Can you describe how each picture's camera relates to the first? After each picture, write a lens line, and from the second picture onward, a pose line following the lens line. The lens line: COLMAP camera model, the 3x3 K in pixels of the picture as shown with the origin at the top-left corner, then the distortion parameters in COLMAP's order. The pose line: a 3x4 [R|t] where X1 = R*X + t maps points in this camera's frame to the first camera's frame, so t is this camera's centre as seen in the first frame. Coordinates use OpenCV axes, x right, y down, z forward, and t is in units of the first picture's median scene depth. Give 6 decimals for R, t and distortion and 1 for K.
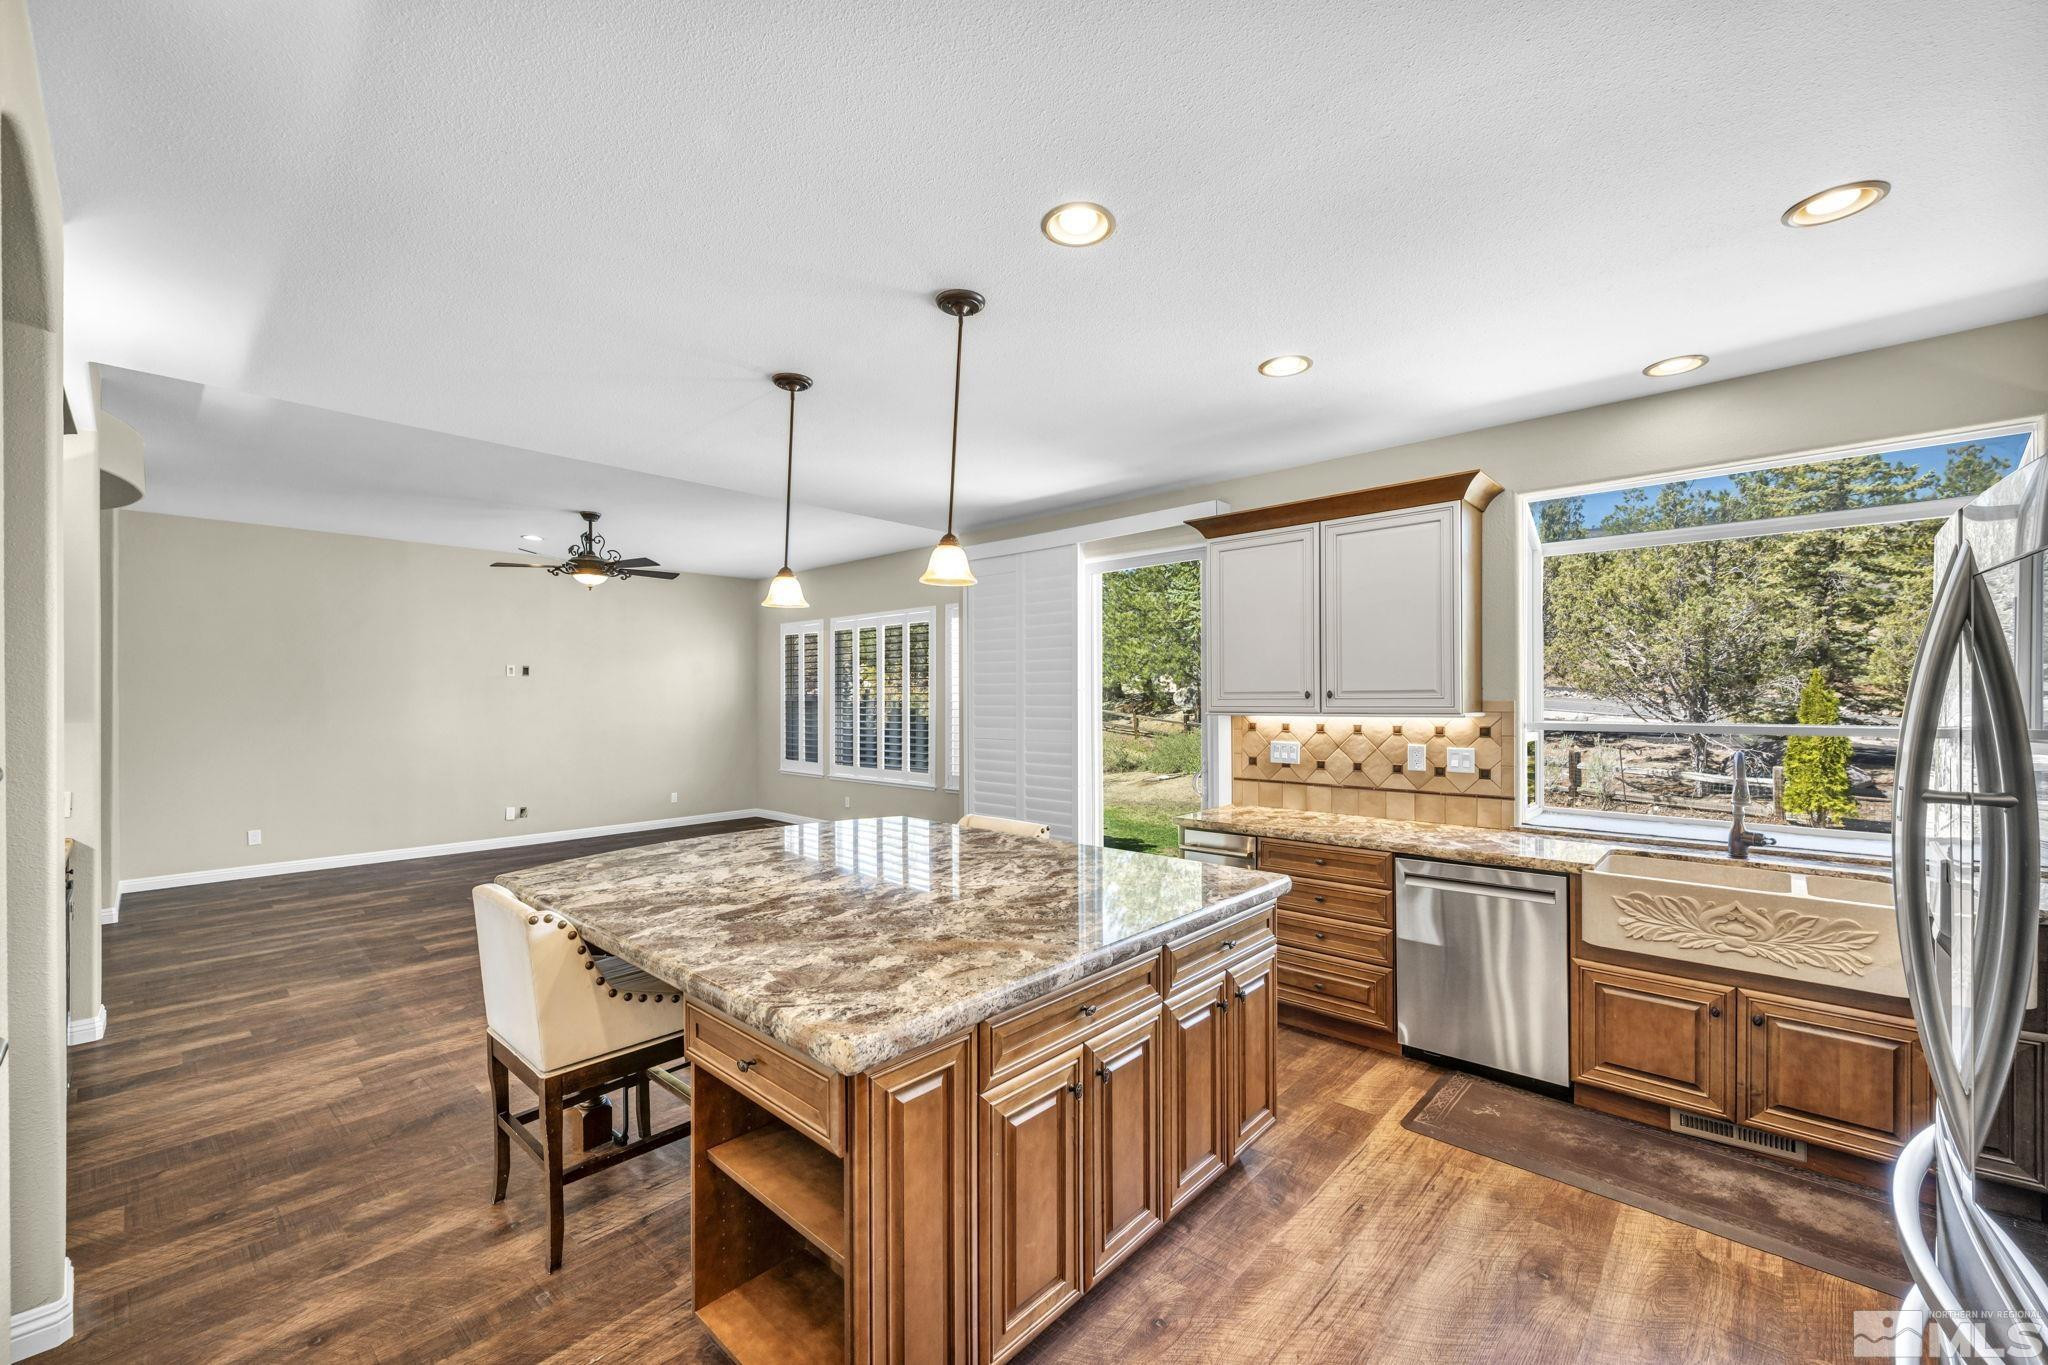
lens RADIAL K [[815.5, 0, 1032.2], [0, 815.5, 690.3], [0, 0, 1]] dist [-0.000704, -0.000681]
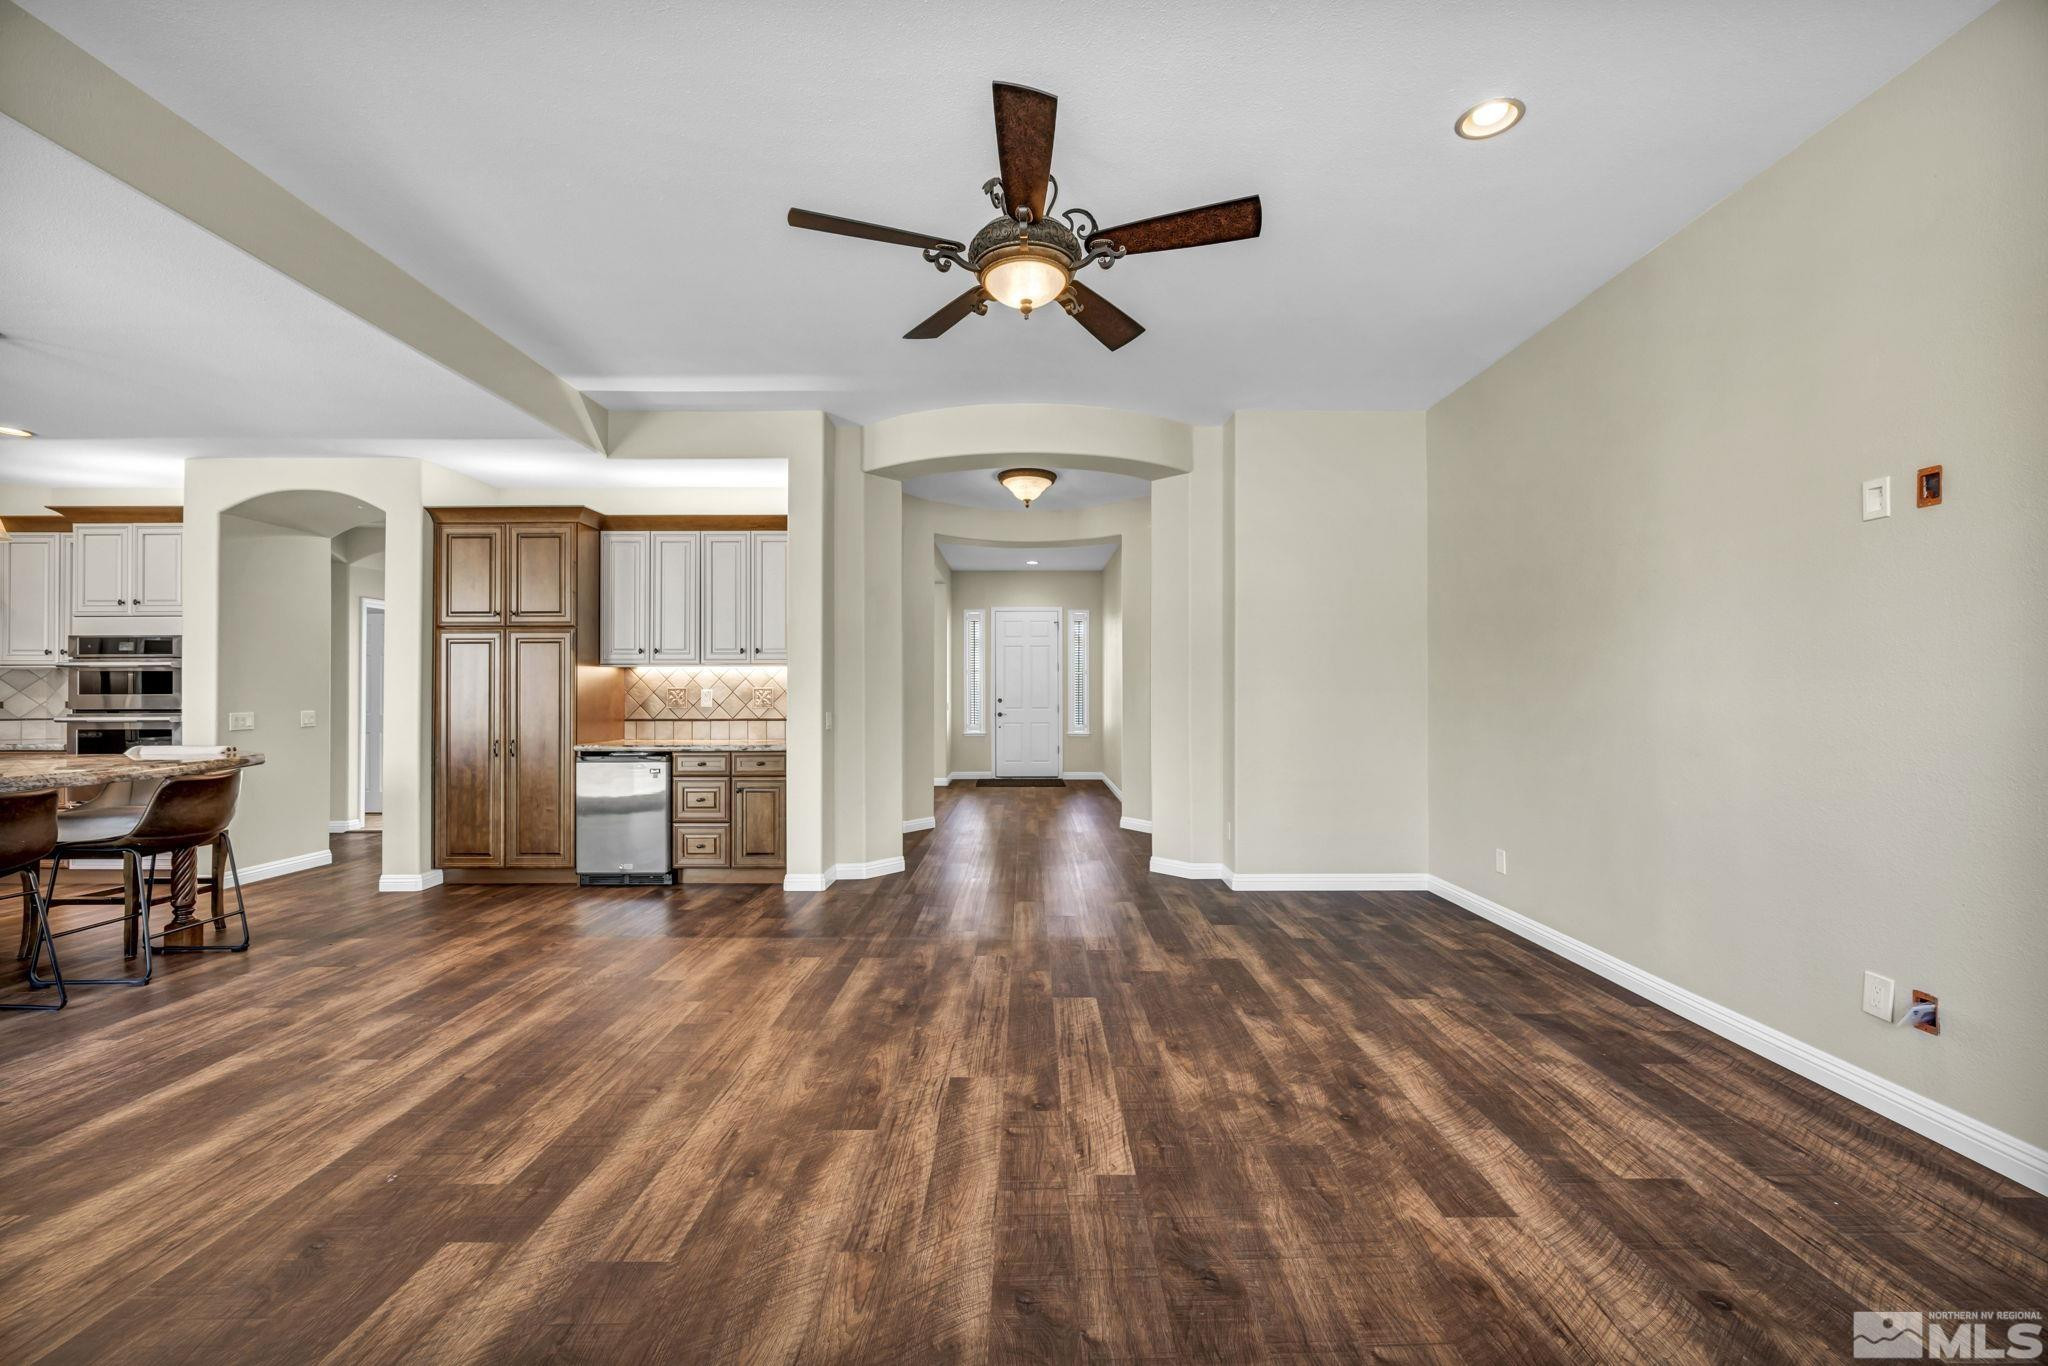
lens RADIAL K [[815.5, 0, 1026.6], [0, 815.5, 685.4], [0, 0, 1]] dist [-0.000704, -0.000681]
pose [[-0.741549, -0.001573, -0.670897, -0.465523], [0.009347, 0.999876, -0.012676, 0.089643], [0.670834, -0.015671, -0.741442, 2.072330]]
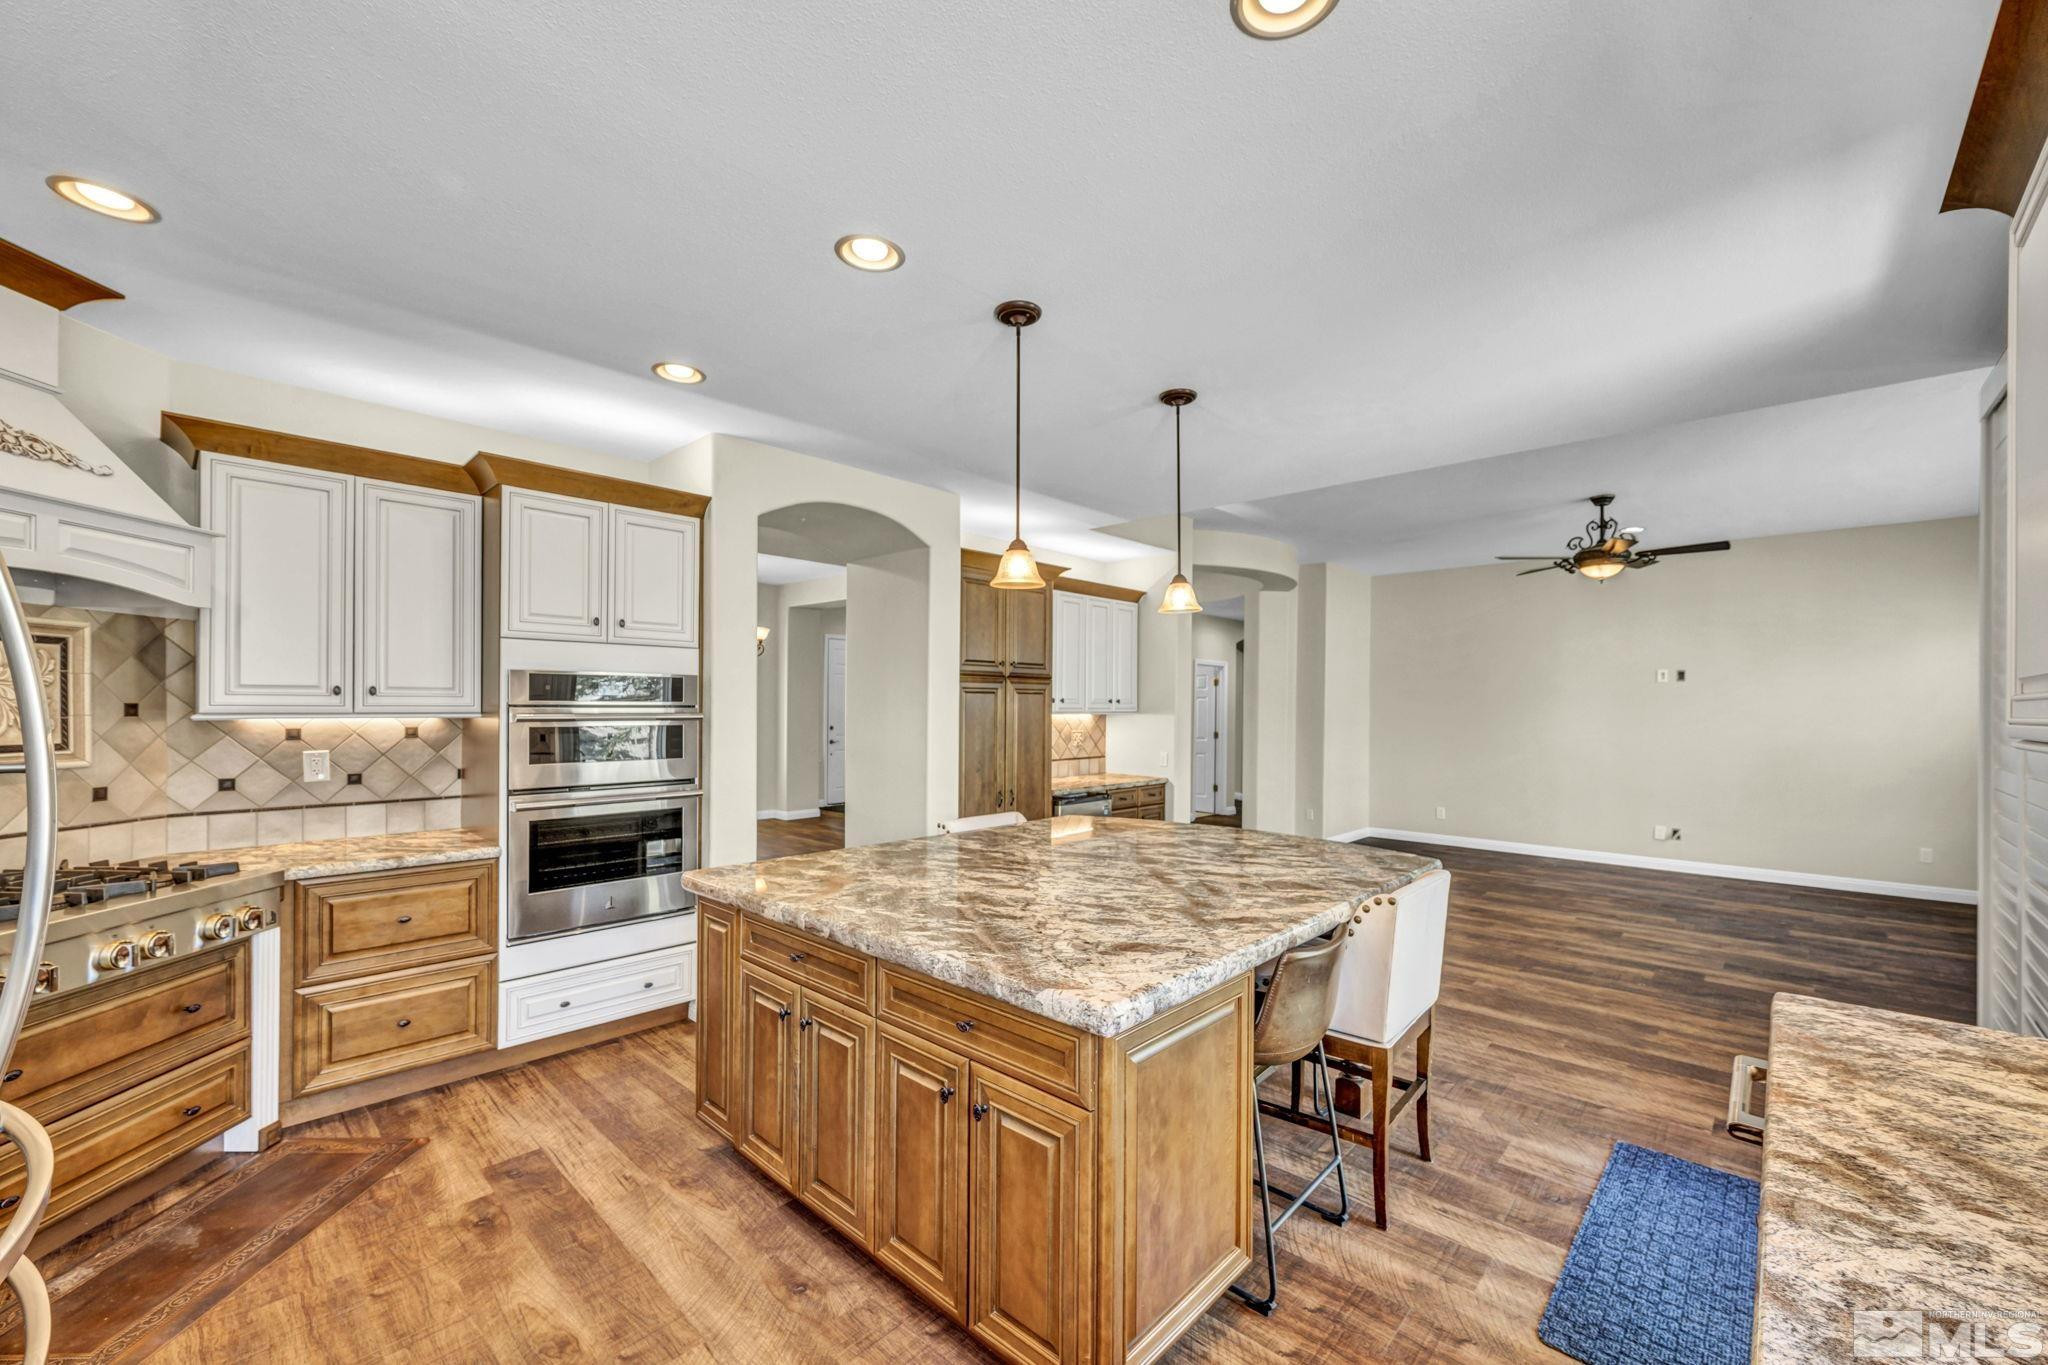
lens RADIAL K [[815.5, 0, 1037.7], [0, 815.5, 712.7], [0, 0, 1]] dist [-0.000704, -0.000681]
pose [[-0.011780, 0.012718, -0.999850, 0.573742], [-0.001092, 0.999918, 0.012731, 0.012659], [0.999930, 0.001242, -0.011765, 0.637016]]
